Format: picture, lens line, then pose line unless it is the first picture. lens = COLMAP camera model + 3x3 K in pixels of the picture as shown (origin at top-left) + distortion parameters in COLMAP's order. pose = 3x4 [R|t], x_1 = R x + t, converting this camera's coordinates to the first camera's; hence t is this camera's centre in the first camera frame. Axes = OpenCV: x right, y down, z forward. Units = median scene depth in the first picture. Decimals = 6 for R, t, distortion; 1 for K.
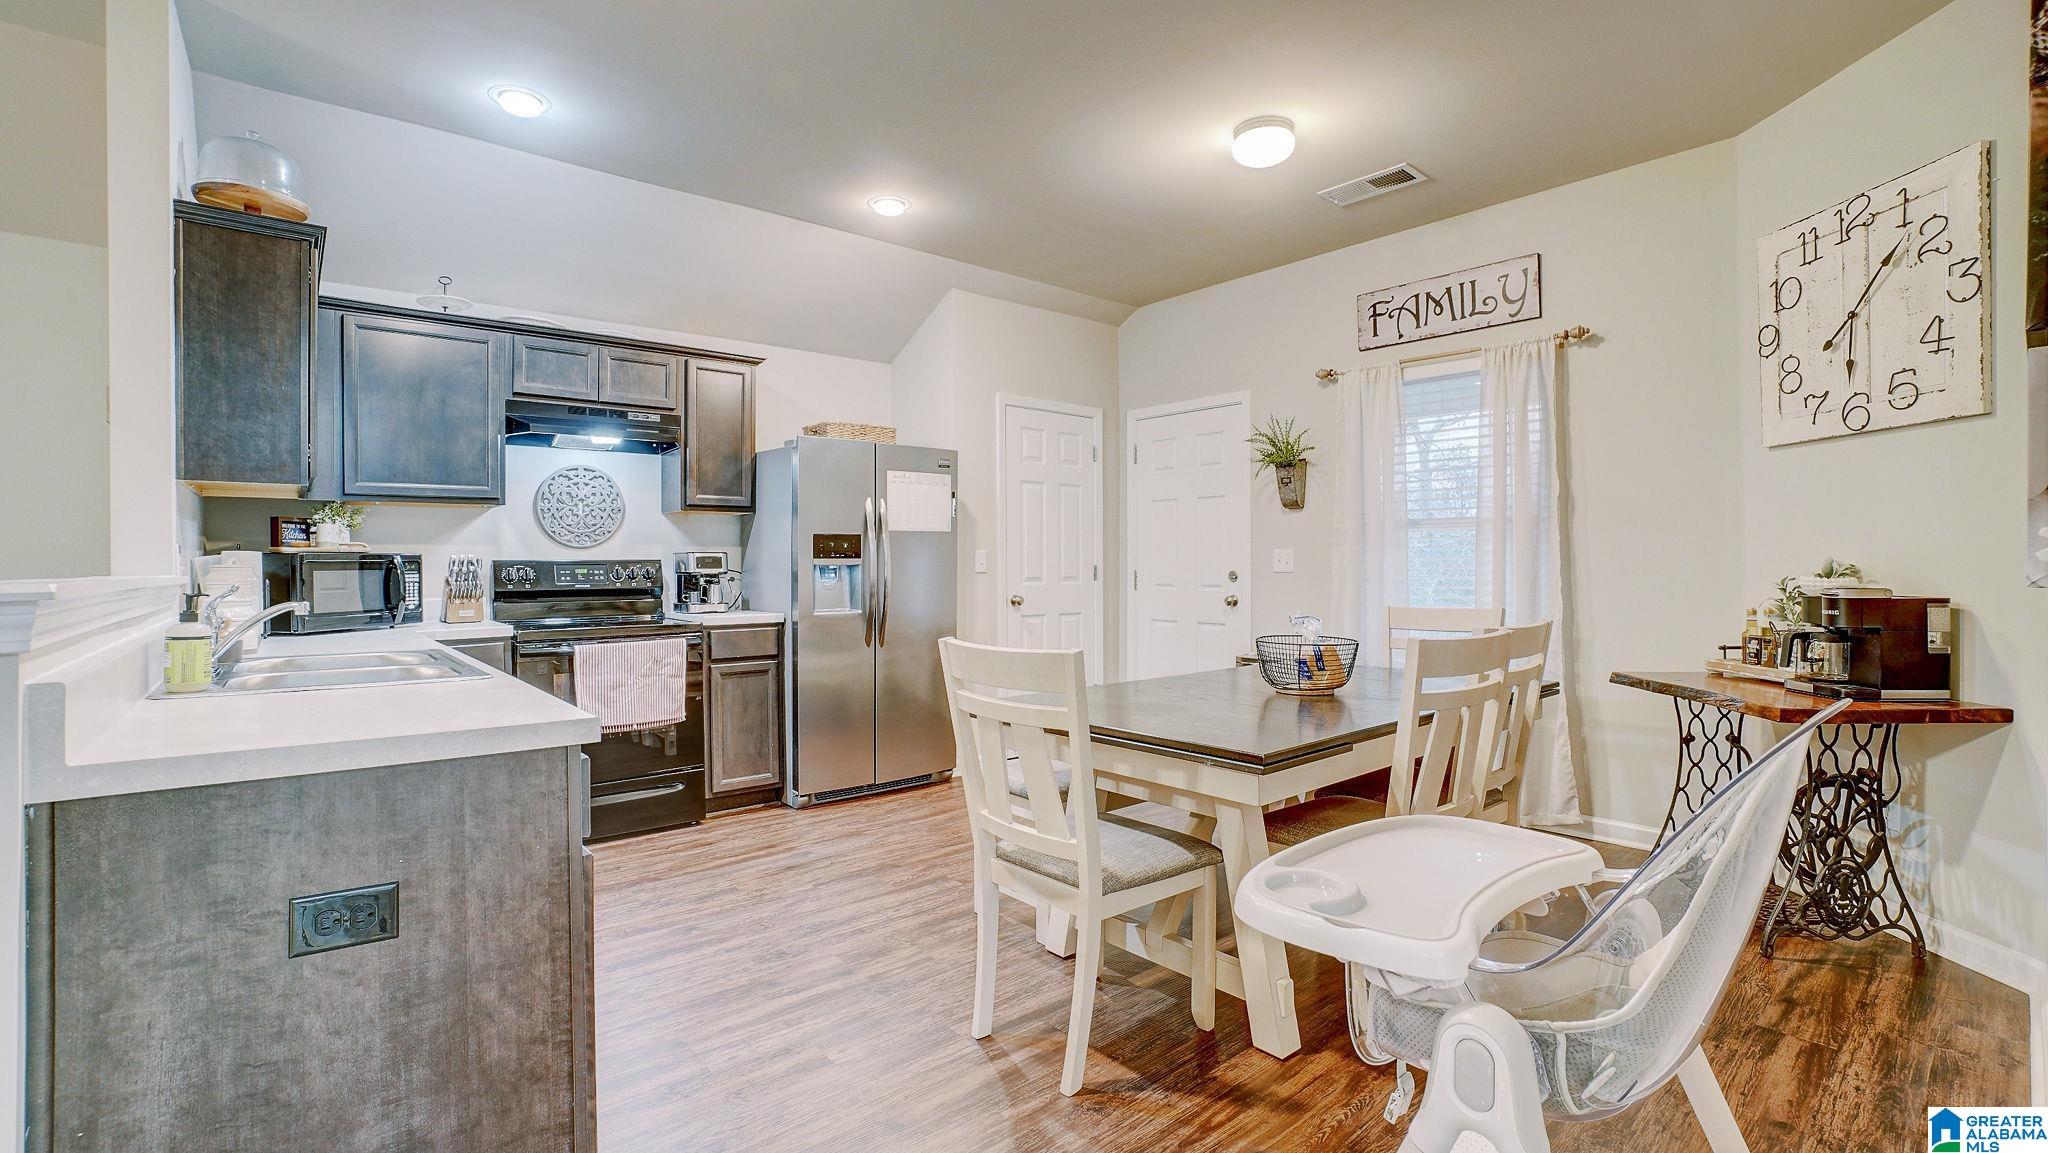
lens RADIAL K [[902.4, 0, 1017.2], [0, 902.4, 568.3], [0, 0, 1]] dist [-0.059669, 0.020523]
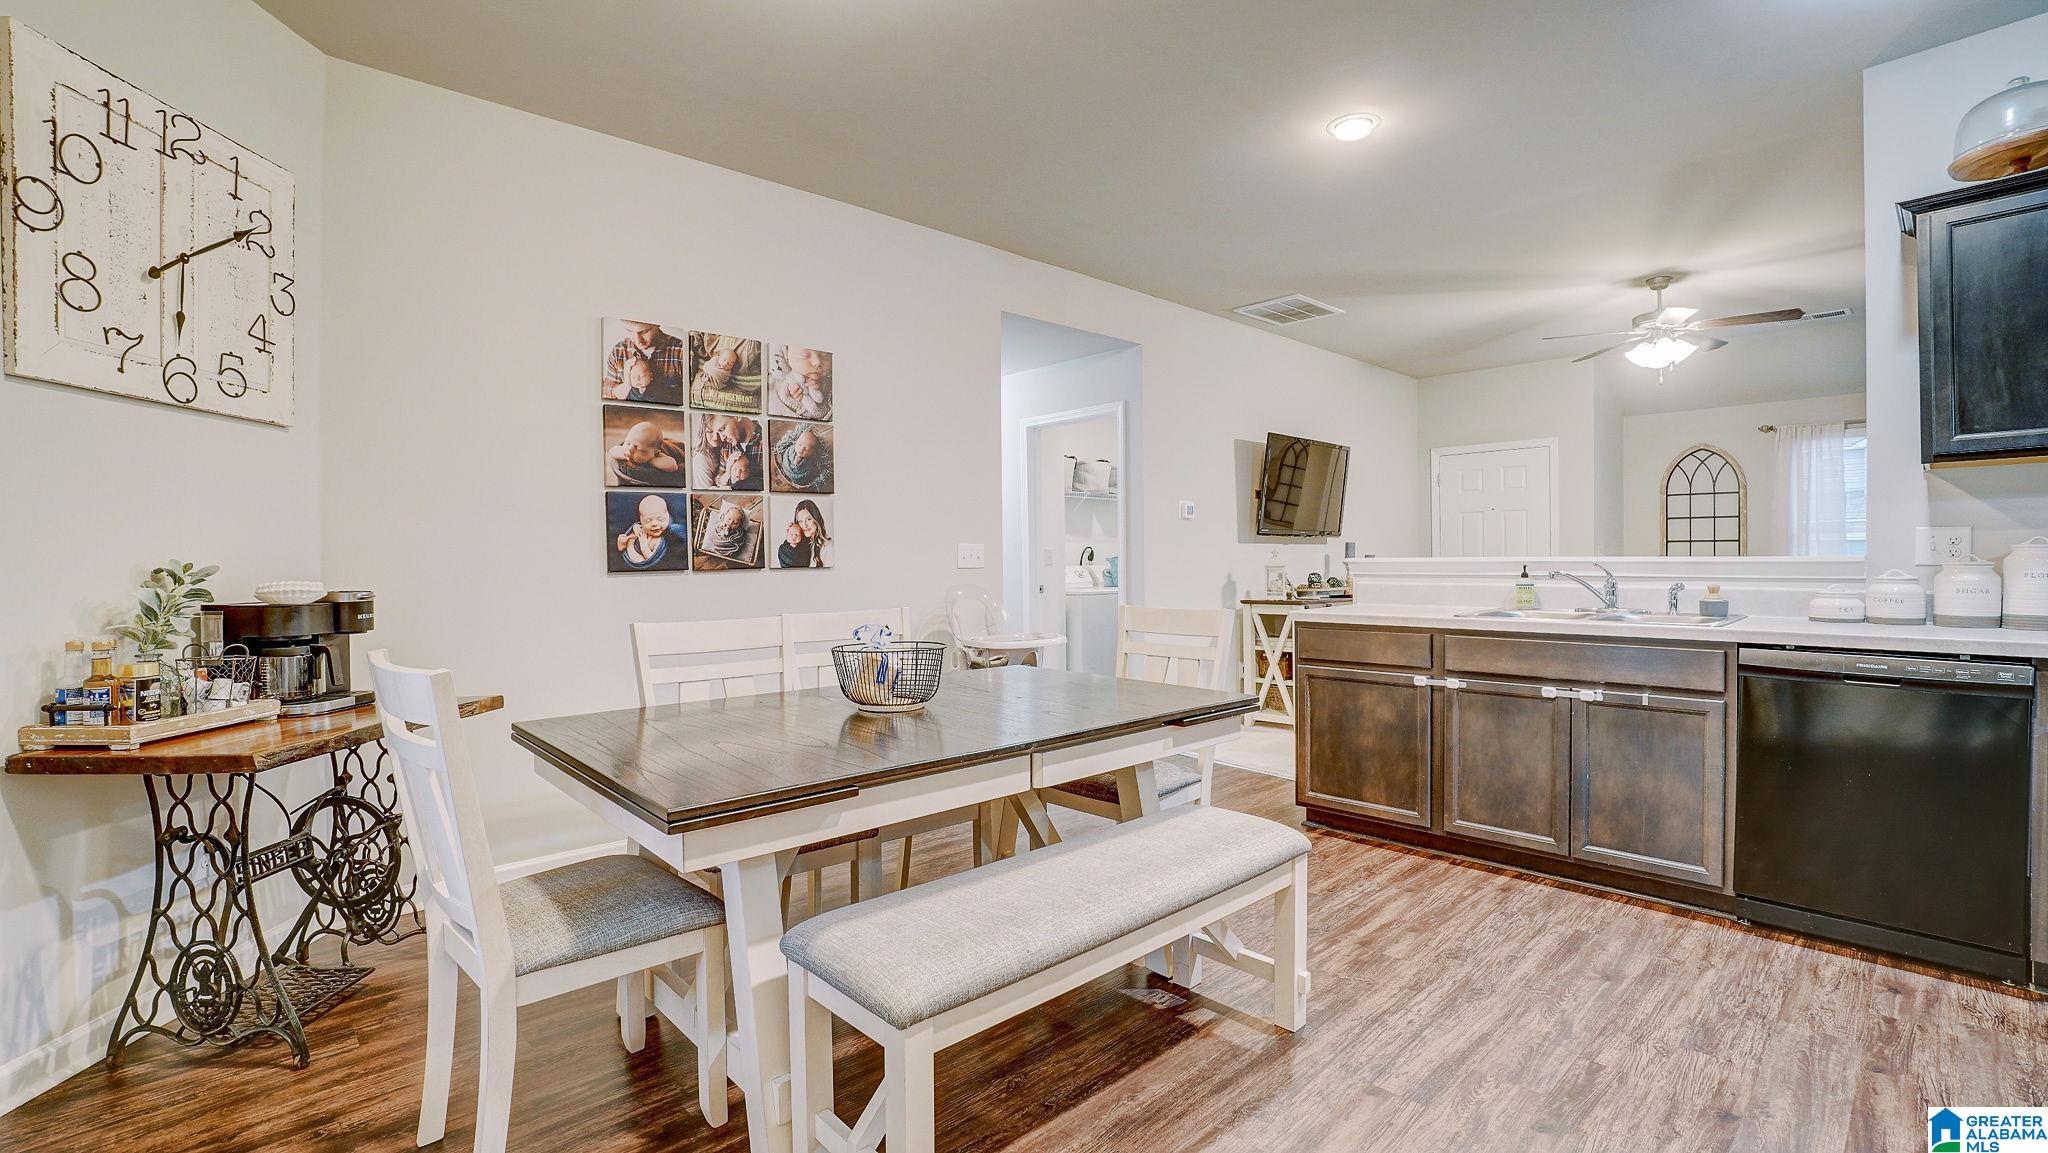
lens RADIAL K [[902.4, 0, 1025.7], [0, 902.4, 568.9], [0, 0, 1]] dist [-0.059669, 0.020523]
pose [[-0.998530, 0.014522, -0.052228, 0.180989], [0.013685, 0.999773, 0.016358, -0.005858], [0.052453, 0.015620, -0.998501, 1.432936]]
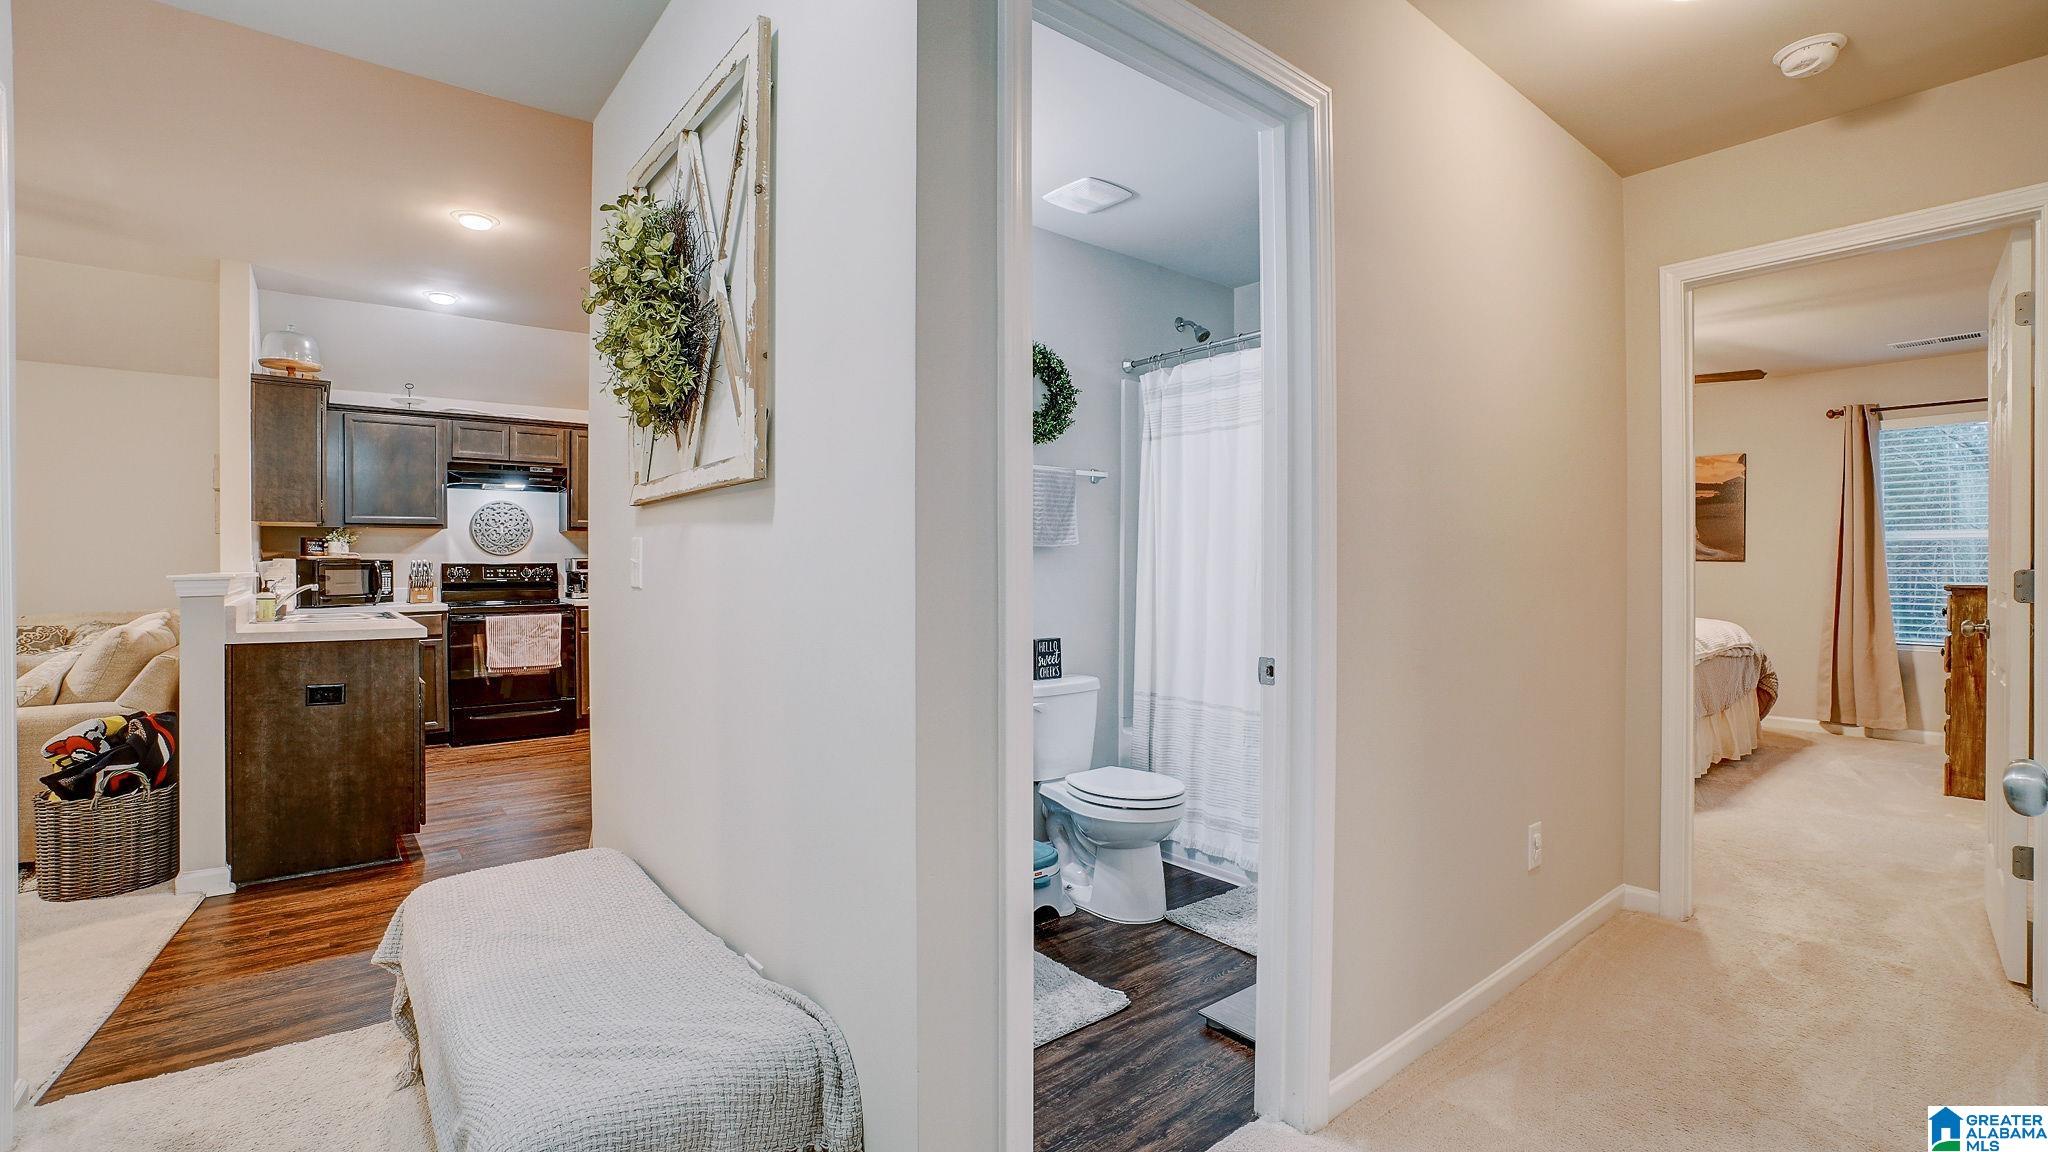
lens RADIAL K [[902.4, 0, 1016.0], [0, 902.4, 571.3], [0, 0, 1]] dist [-0.059669, 0.020523]
pose [[0.999741, 0.003145, -0.022525, 0.501286], [-0.003102, 0.999993, 0.001958, -0.001657], [0.022531, -0.001888, 0.999744, -0.585076]]
